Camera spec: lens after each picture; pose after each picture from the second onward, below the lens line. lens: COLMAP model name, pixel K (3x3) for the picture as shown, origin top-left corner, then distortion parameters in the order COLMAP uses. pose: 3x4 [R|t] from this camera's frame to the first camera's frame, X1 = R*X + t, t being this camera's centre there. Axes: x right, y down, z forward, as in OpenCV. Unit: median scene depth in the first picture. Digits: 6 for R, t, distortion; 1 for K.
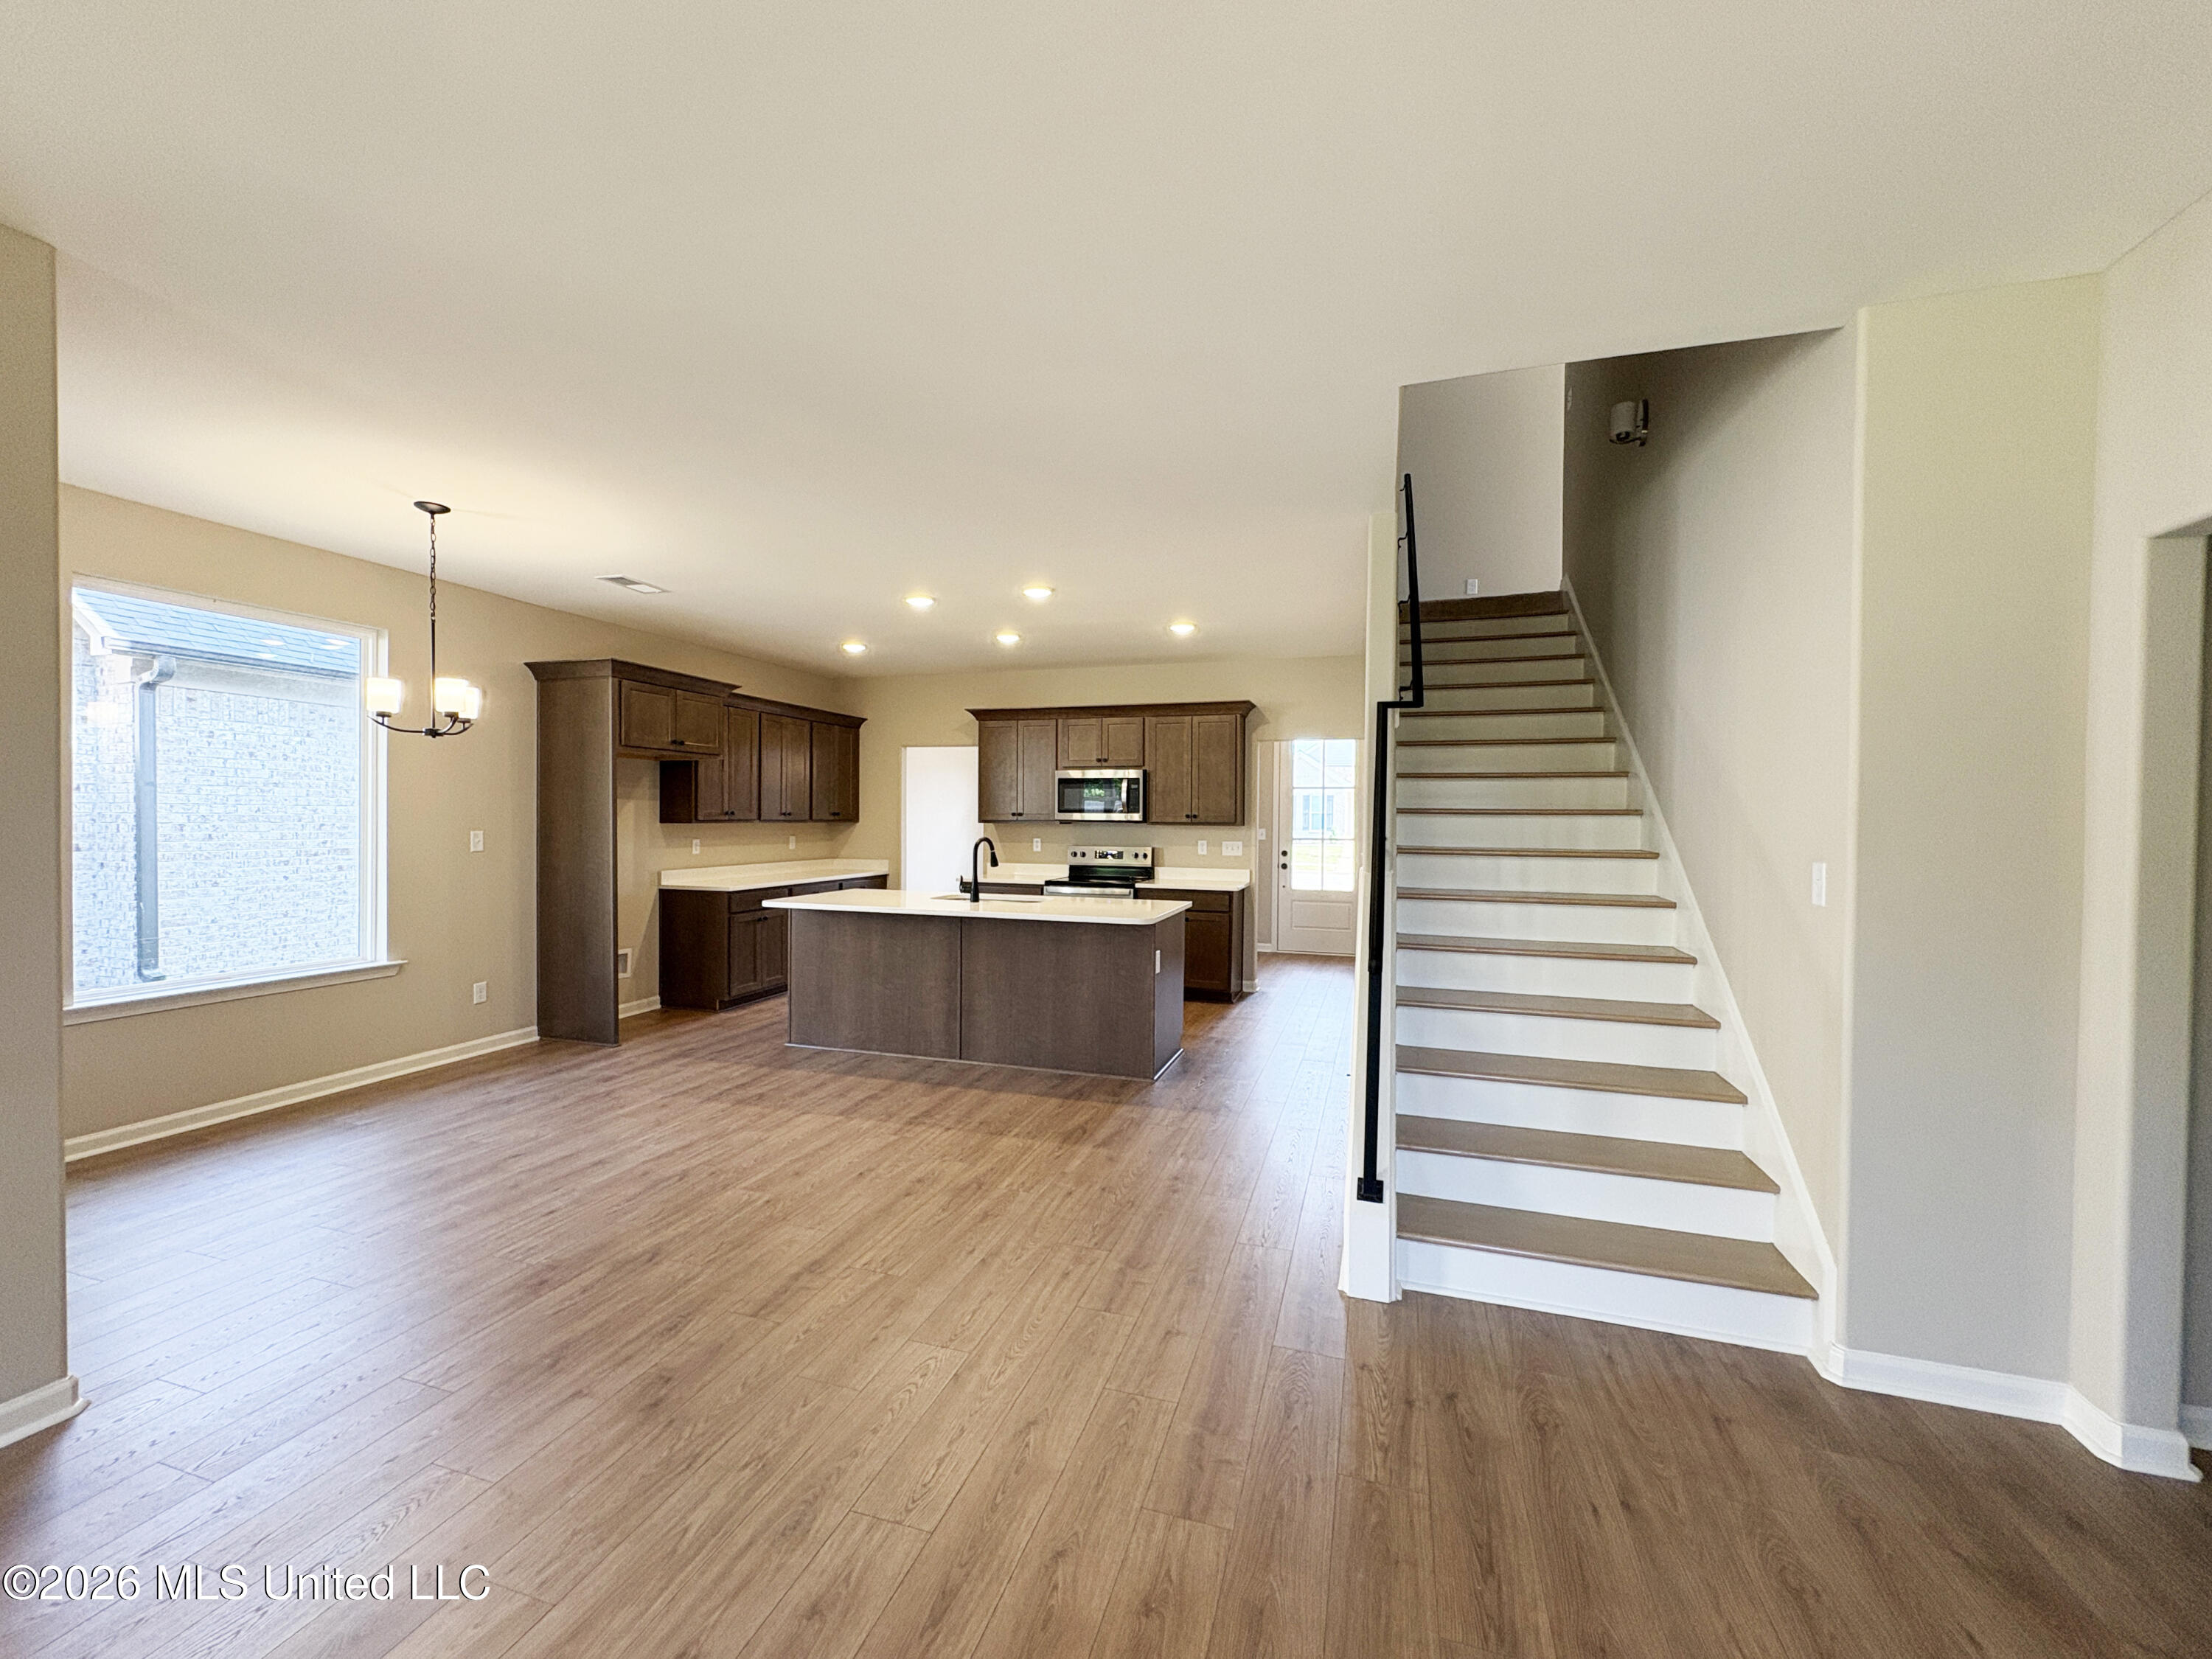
lens RADIAL K [[885.6, 0, 1109.0], [0, 885.6, 829.3], [0, 0, 1]] dist [-0.000051, 0.000623]
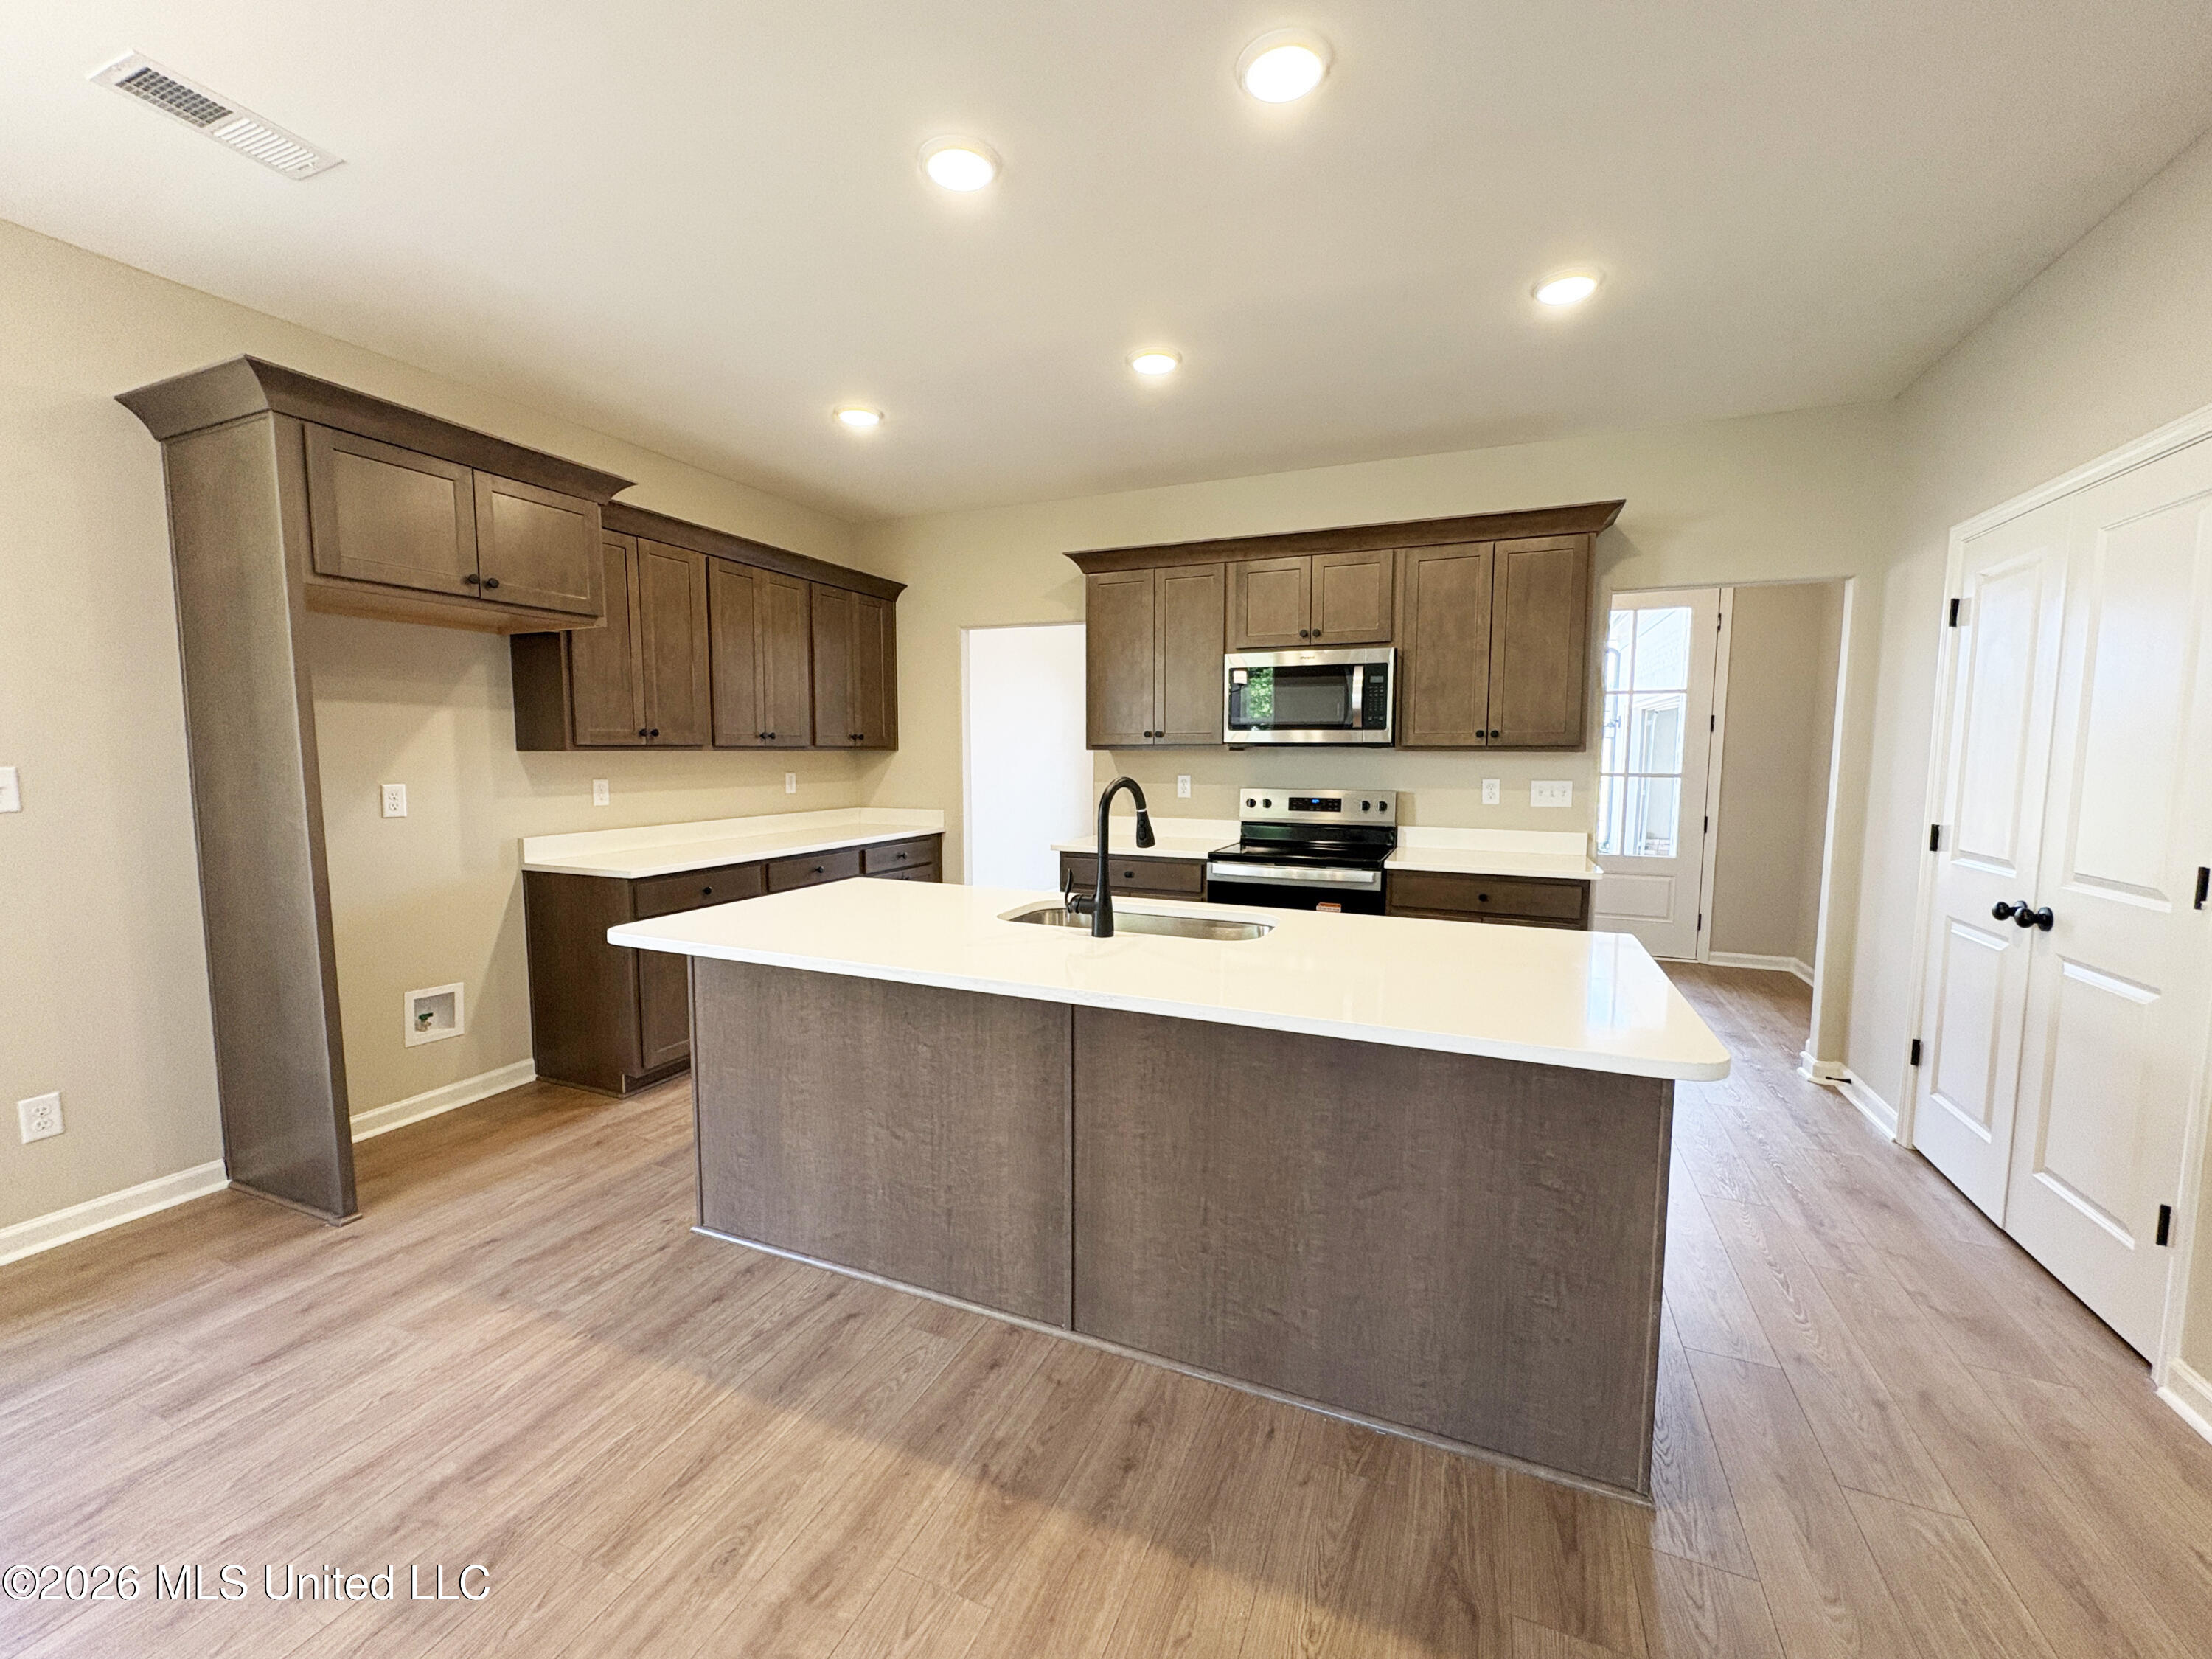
lens RADIAL K [[885.6, 0, 1109.5], [0, 885.6, 827.6], [0, 0, 1]] dist [-0.000051, 0.000623]
pose [[0.995366, 0.003153, -0.096105, -0.093313], [0.003918, 0.997302, 0.073303, 0.001651], [0.096077, -0.073340, 0.992668, 0.509879]]
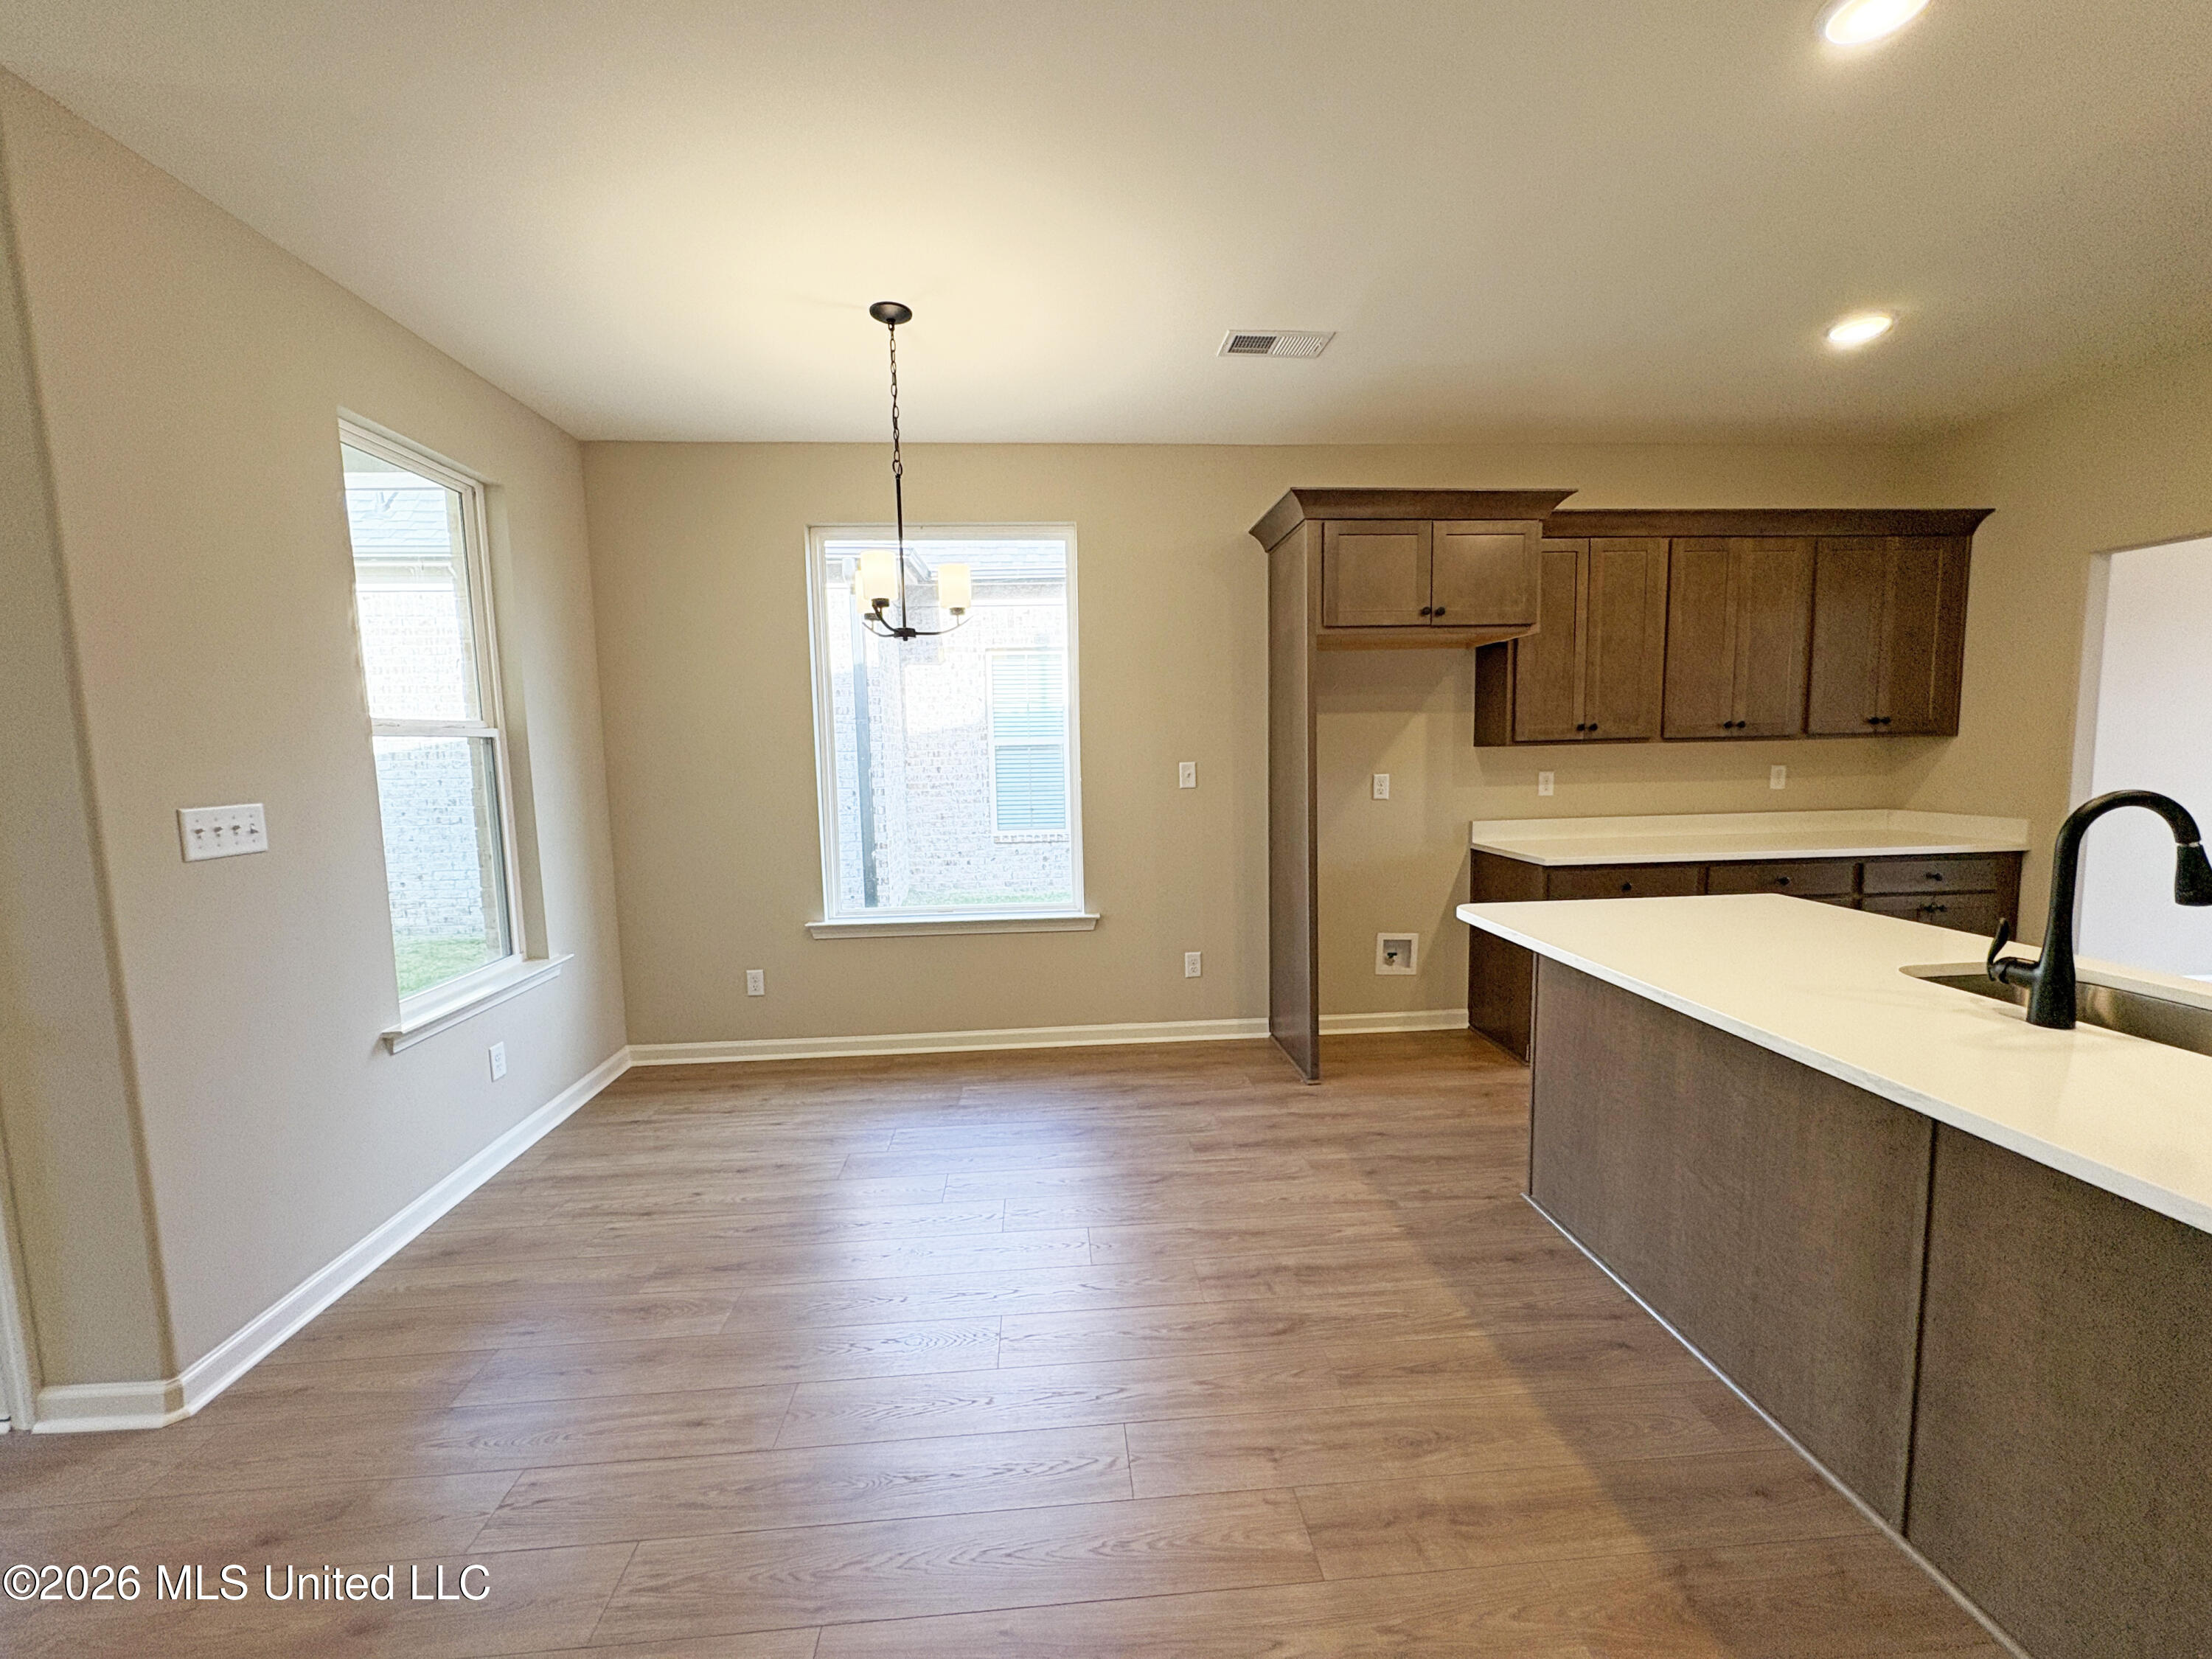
lens RADIAL K [[885.6, 0, 1099.0], [0, 885.6, 829.0], [0, 0, 1]] dist [-0.000051, 0.000623]
pose [[0.365202, 0.074264, -0.927962, -0.006411], [0.011364, 0.996383, 0.084212, -0.004875], [0.930859, -0.041300, 0.363037, 0.535083]]
